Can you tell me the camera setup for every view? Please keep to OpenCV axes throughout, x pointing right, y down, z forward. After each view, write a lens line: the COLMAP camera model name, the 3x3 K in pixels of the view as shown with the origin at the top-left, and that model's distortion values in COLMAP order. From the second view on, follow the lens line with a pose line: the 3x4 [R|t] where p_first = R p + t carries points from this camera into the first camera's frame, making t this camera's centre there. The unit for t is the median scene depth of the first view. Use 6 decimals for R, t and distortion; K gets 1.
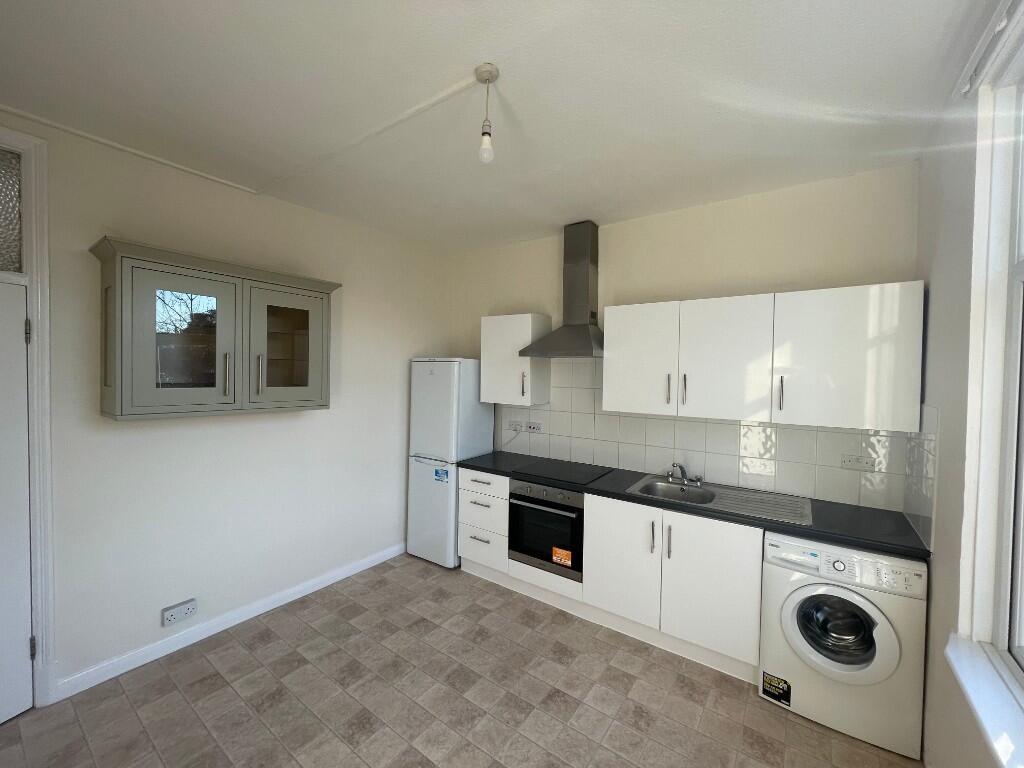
lens RADIAL K [[410.1, 0, 511.3], [0, 410.1, 381.9], [0, 0, 1]] dist [-0.000969, -0.000081]
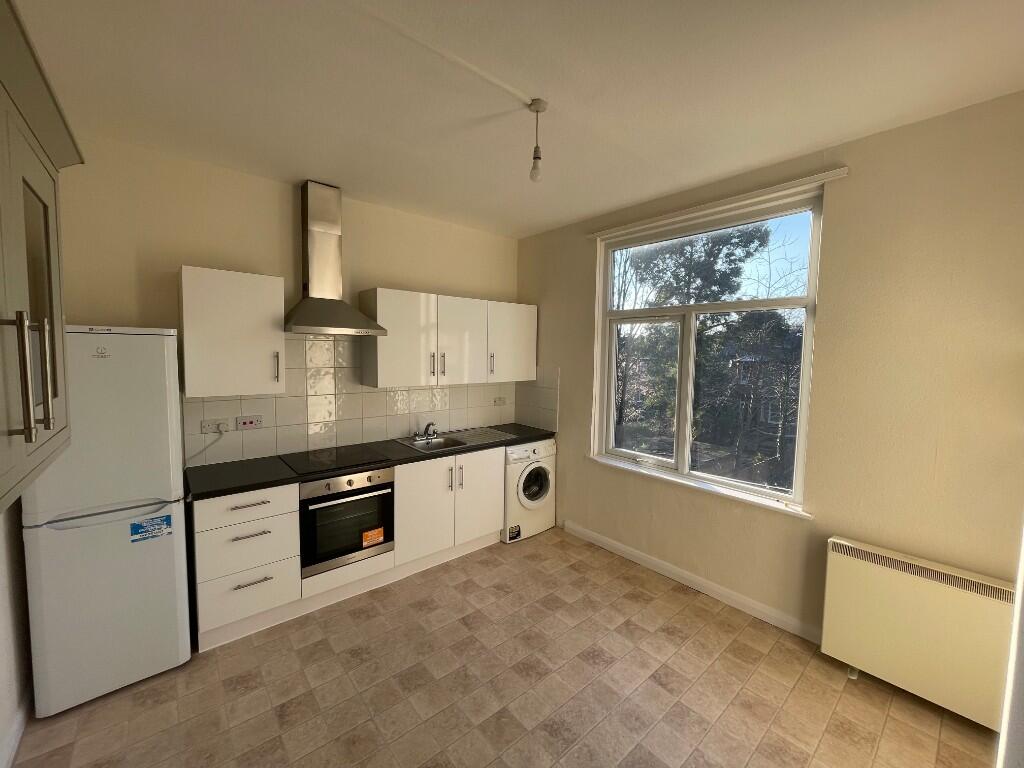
lens RADIAL K [[410.1, 0, 511.3], [0, 410.1, 381.3], [0, 0, 1]] dist [-0.000969, -0.000081]
pose [[0.243492, -0.084447, 0.966220, -0.782537], [0.011826, 0.996387, 0.084103, -0.034672], [-0.969831, -0.009052, 0.243611, 0.467743]]
